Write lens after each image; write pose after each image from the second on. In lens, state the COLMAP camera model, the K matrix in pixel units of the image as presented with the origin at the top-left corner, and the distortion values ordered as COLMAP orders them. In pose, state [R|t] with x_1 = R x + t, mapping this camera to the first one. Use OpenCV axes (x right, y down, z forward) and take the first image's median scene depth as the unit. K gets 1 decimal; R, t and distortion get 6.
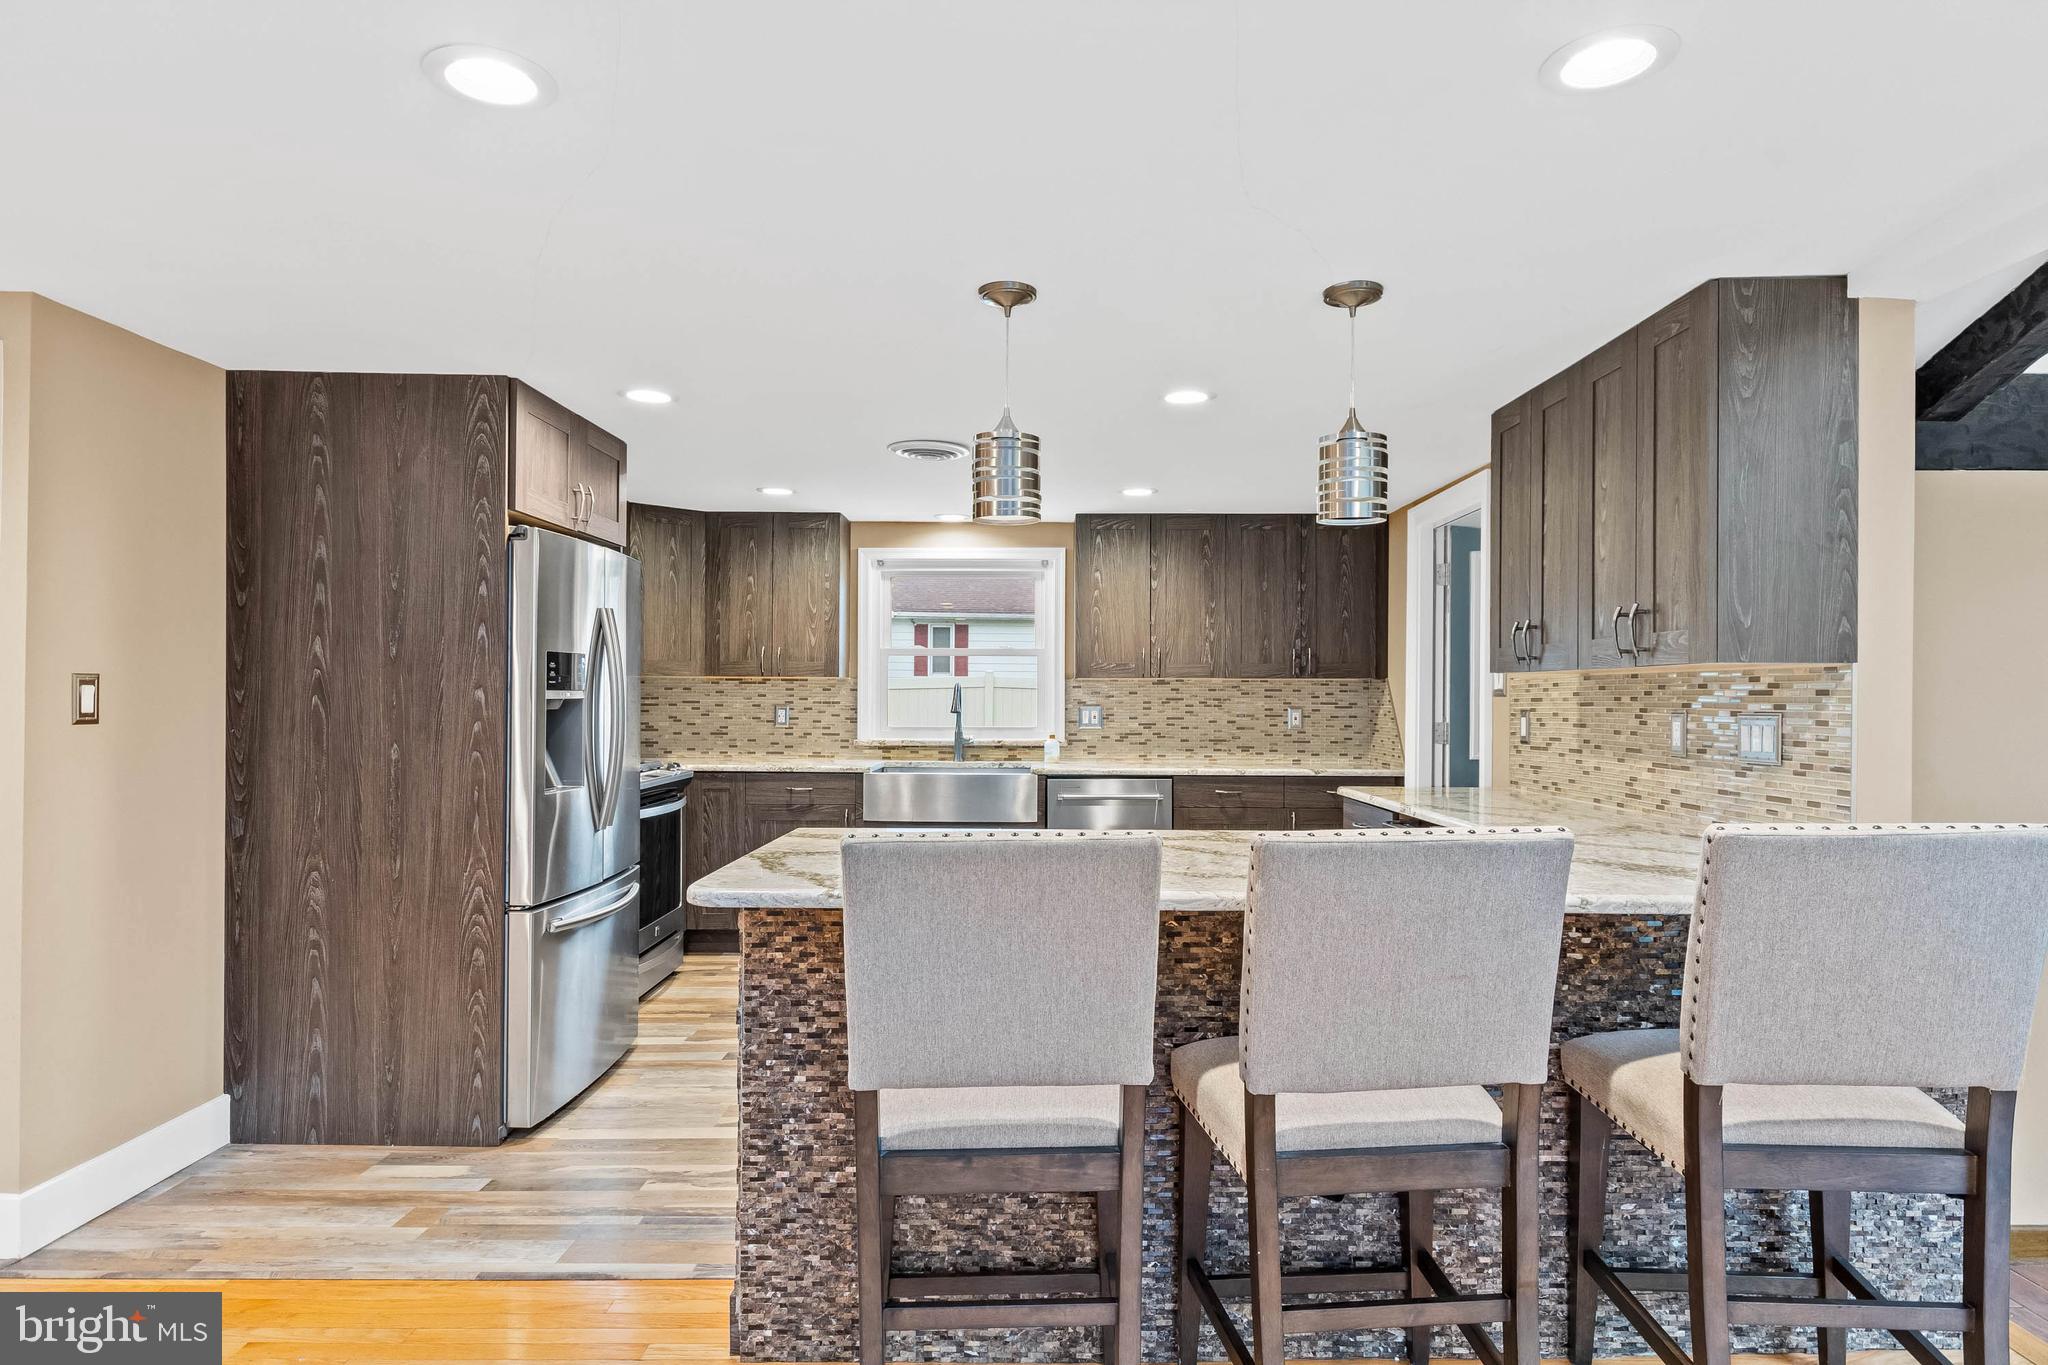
lens RADIAL K [[1174.3, 0, 1030.4], [0, 1174.3, 697.6], [0, 0, 1]] dist [0.002149, -0.001499]
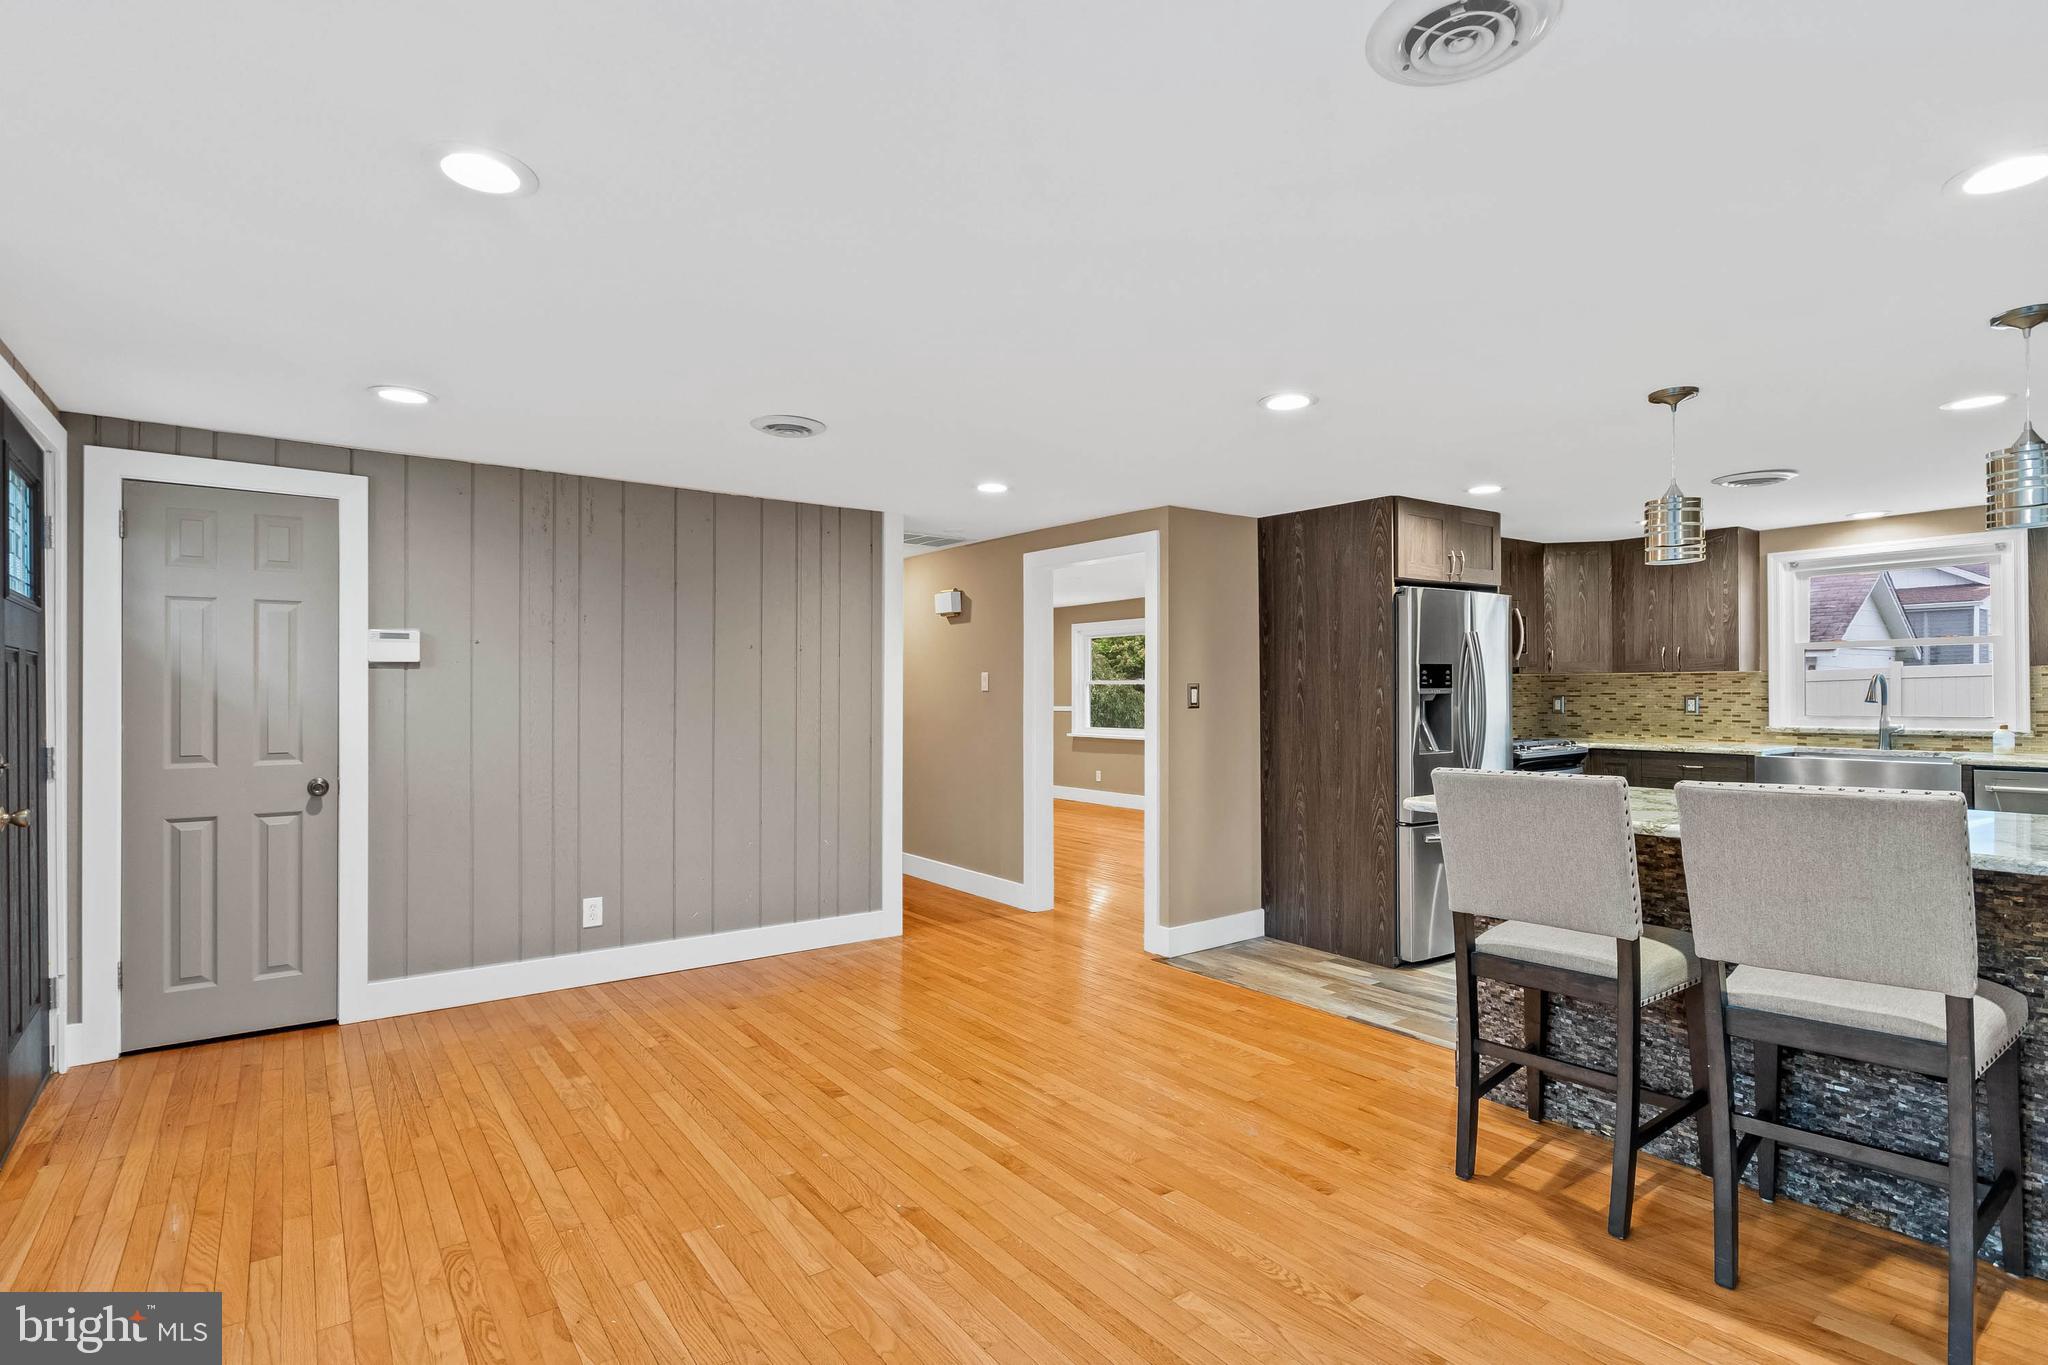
lens RADIAL K [[991.2, 0, 1024.0], [0, 991.2, 682.5], [0, 0, 1]] dist [0.000270, 0.000025]
pose [[0.590965, -0.016820, -0.806522, 0.356819], [0.011159, 0.999857, -0.012675, -0.003348], [0.806620, -0.001510, 0.591068, -0.223283]]
